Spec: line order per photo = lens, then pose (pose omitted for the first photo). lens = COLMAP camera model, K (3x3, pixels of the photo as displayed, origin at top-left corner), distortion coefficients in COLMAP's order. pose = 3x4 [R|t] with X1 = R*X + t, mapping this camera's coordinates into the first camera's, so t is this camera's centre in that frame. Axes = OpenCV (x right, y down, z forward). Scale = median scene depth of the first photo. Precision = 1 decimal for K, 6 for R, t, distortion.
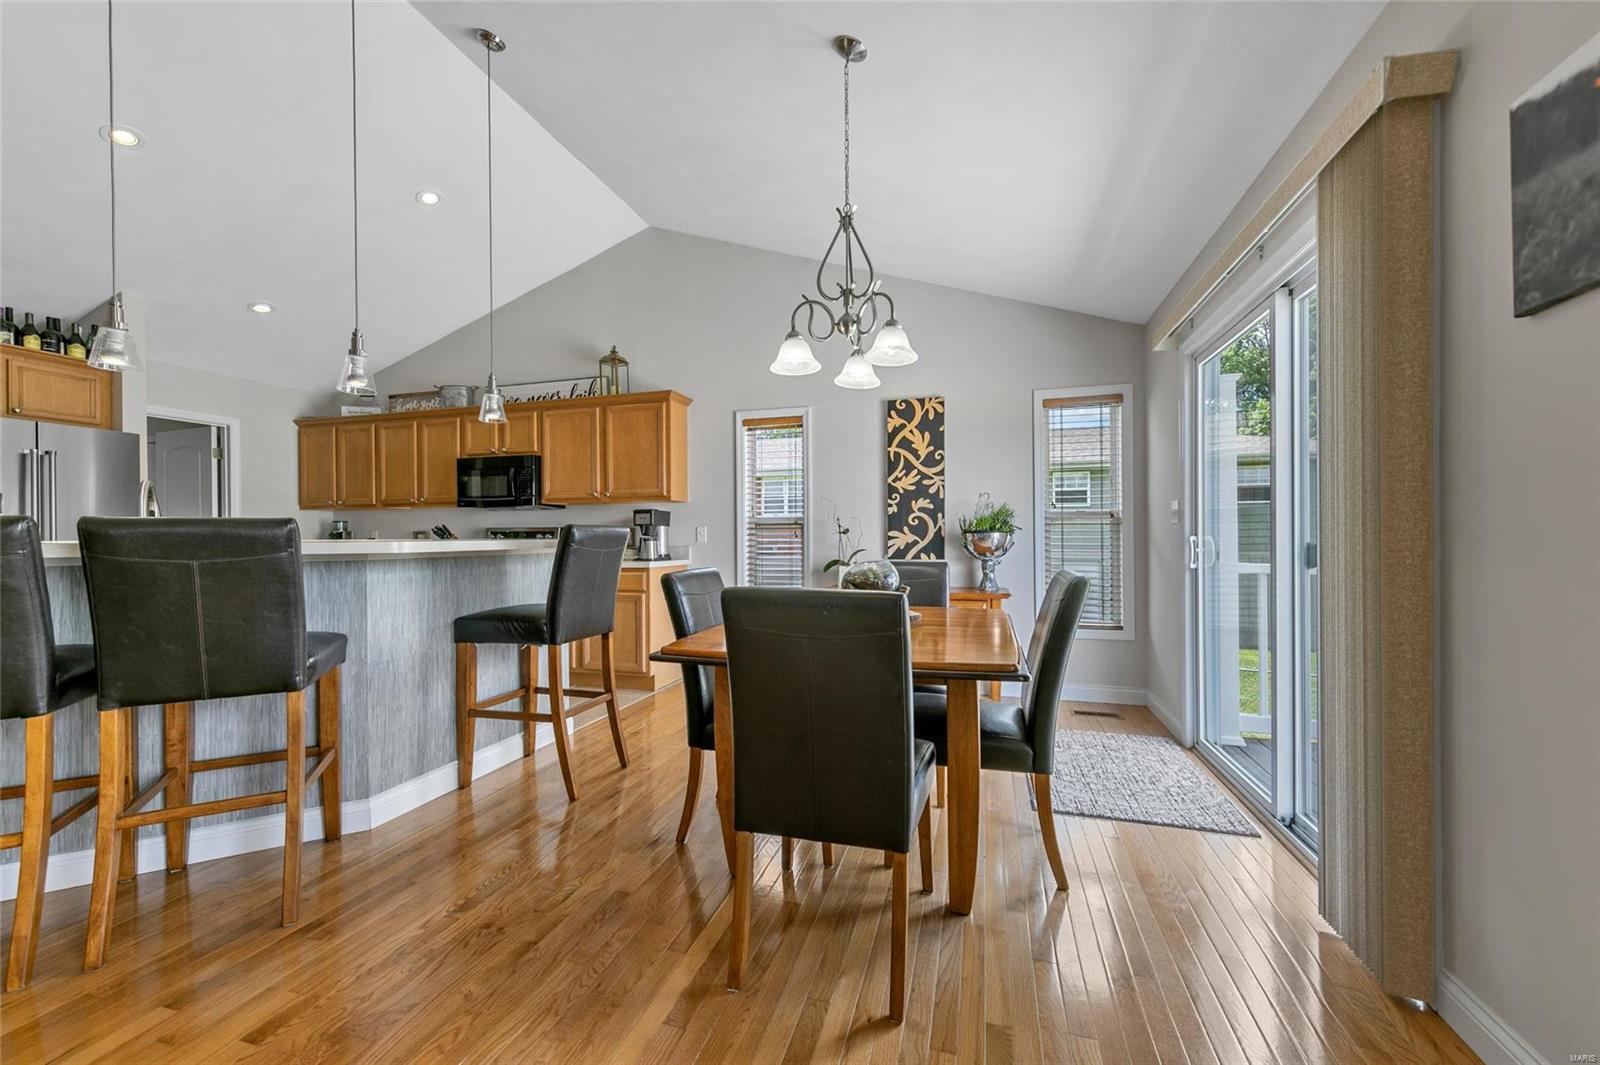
lens RADIAL K [[625.7, 0, 797.9], [0, 625.7, 537.8], [0, 0, 1]] dist [0.008417, -0.000898]
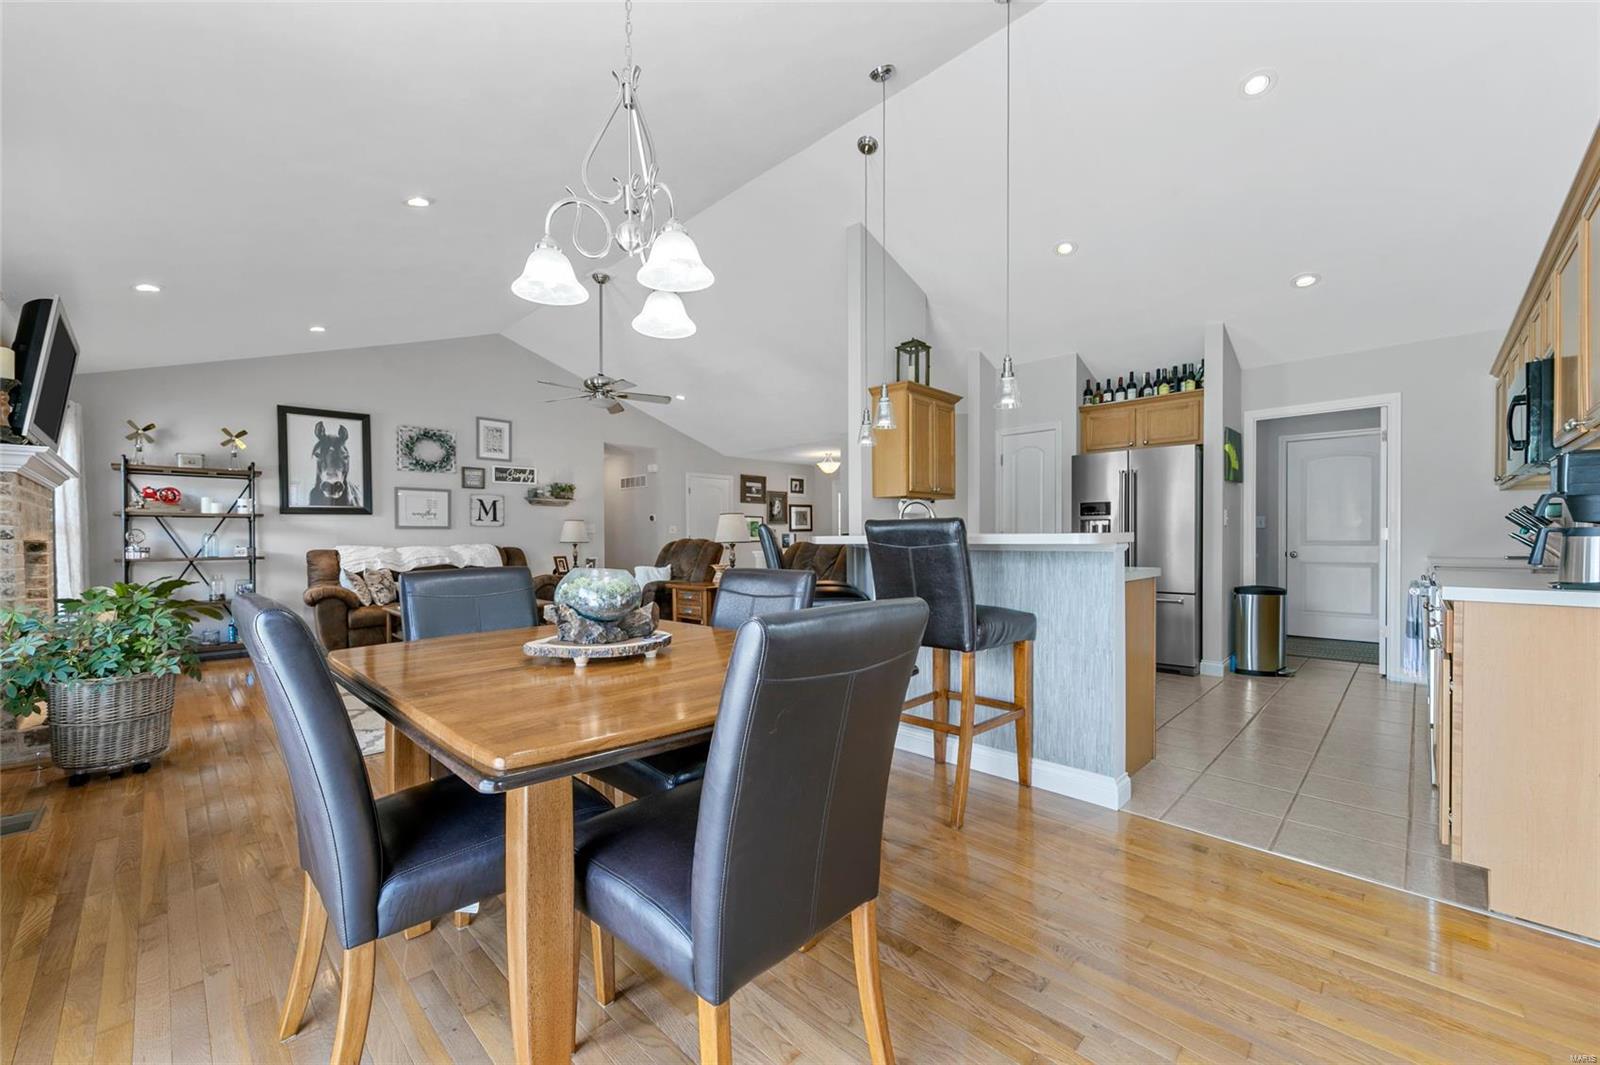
lens RADIAL K [[625.7, 0, 795.3], [0, 625.7, 544.6], [0, 0, 1]] dist [0.008417, -0.000898]
pose [[-0.468359, 0.018907, -0.883336, 0.337108], [0.009070, 0.999821, 0.016591, 0.000417], [0.883492, -0.000241, -0.468447, 0.810316]]
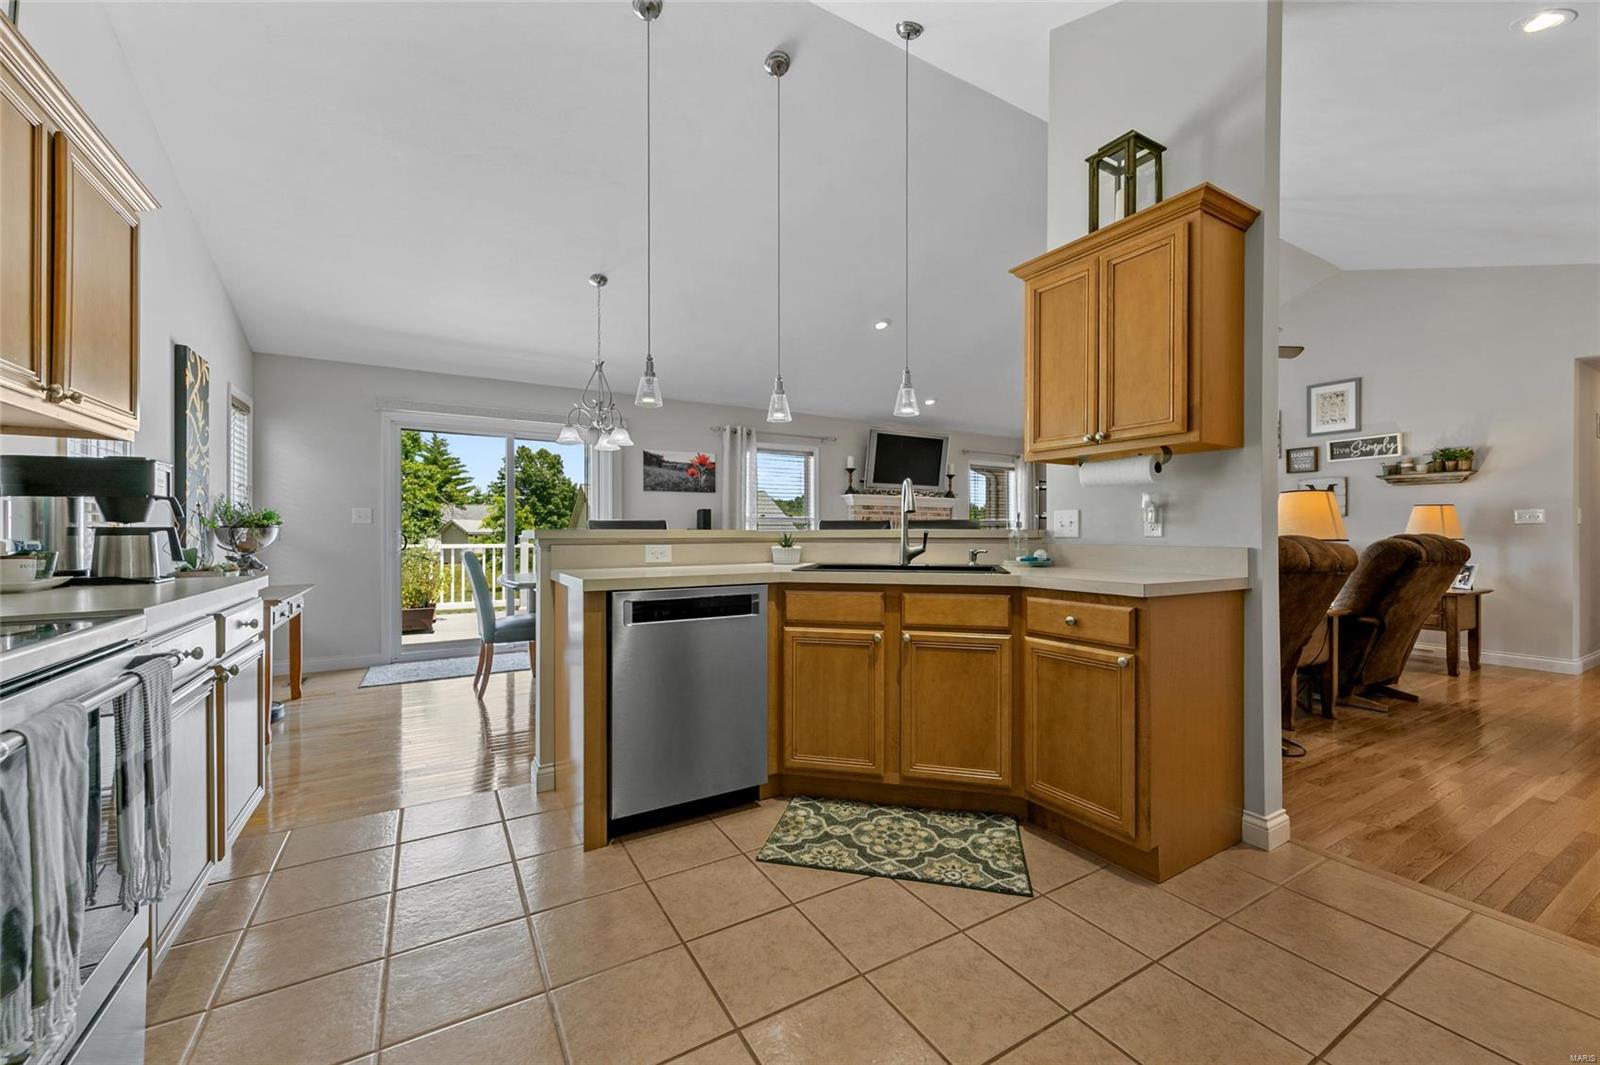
lens RADIAL K [[625.7, 0, 796.5], [0, 625.7, 527.4], [0, 0, 1]] dist [0.008417, -0.000898]
pose [[-0.732507, 0.011030, 0.680670, -0.908360], [0.003280, 0.999914, -0.012673, 0.007455], [-0.680751, -0.007051, -0.732481, 1.077894]]
